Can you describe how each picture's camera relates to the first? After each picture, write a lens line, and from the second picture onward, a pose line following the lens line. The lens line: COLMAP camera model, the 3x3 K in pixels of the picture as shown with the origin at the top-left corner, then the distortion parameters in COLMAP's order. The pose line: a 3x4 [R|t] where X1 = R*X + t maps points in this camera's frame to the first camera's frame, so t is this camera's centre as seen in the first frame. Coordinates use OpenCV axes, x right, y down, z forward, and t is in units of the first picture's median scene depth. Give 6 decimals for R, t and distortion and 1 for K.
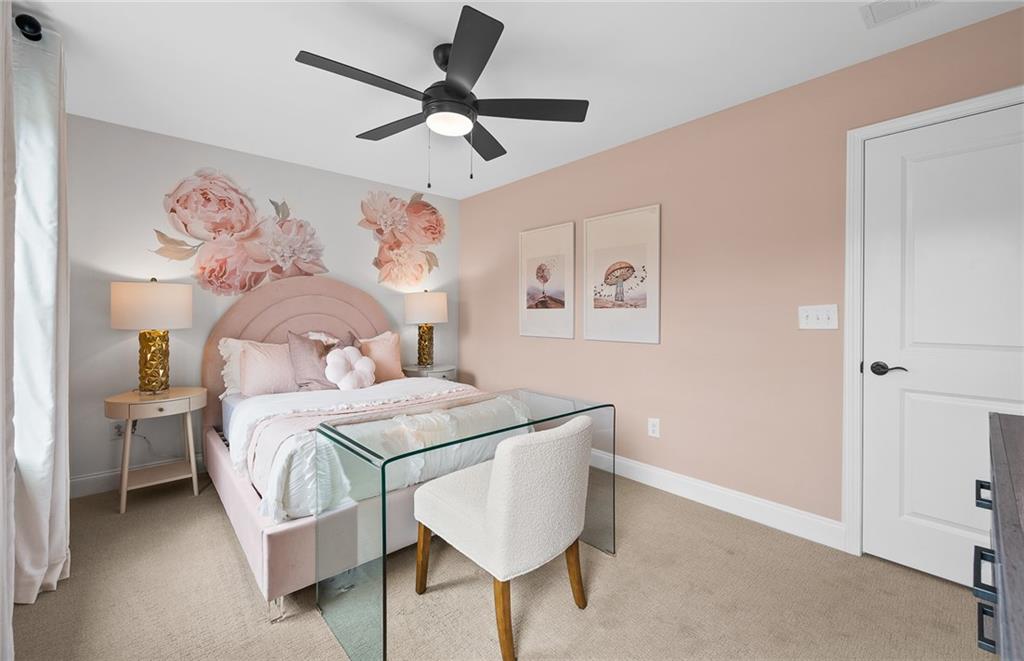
lens RADIAL K [[411.7, 0, 511.5], [0, 411.7, 321.3], [0, 0, 1]] dist [-0.002121, 0.000201]
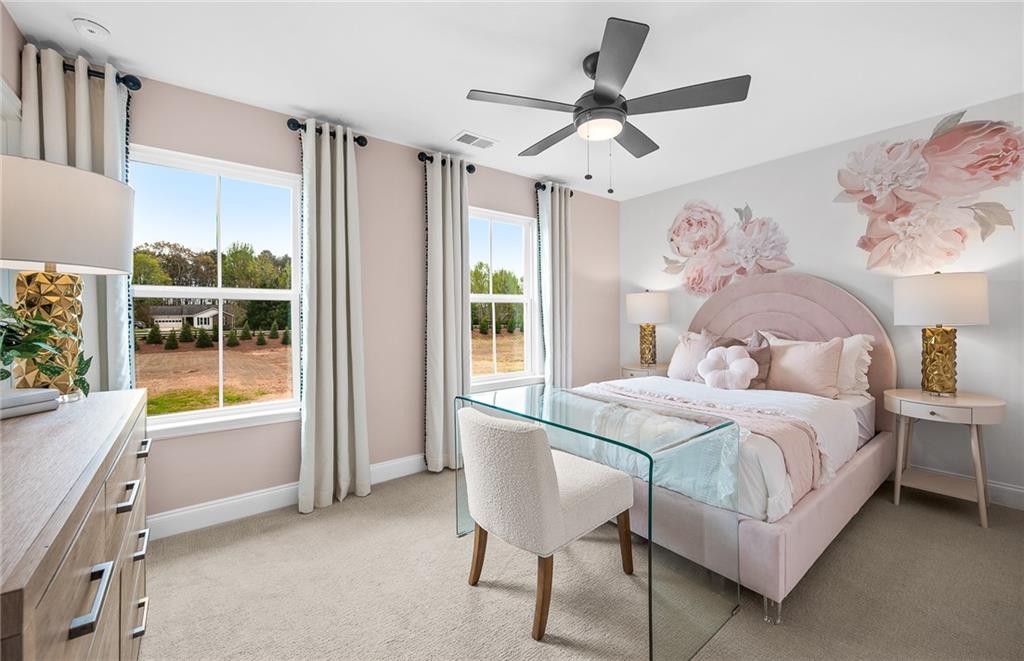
lens RADIAL K [[411.7, 0, 513.0], [0, 411.7, 321.6], [0, 0, 1]] dist [-0.002121, 0.000201]
pose [[-0.053413, 0.016652, -0.998434, 0.512841], [-0.003735, 0.999851, 0.016875, -0.009525], [0.998566, 0.004631, -0.053343, 0.443938]]
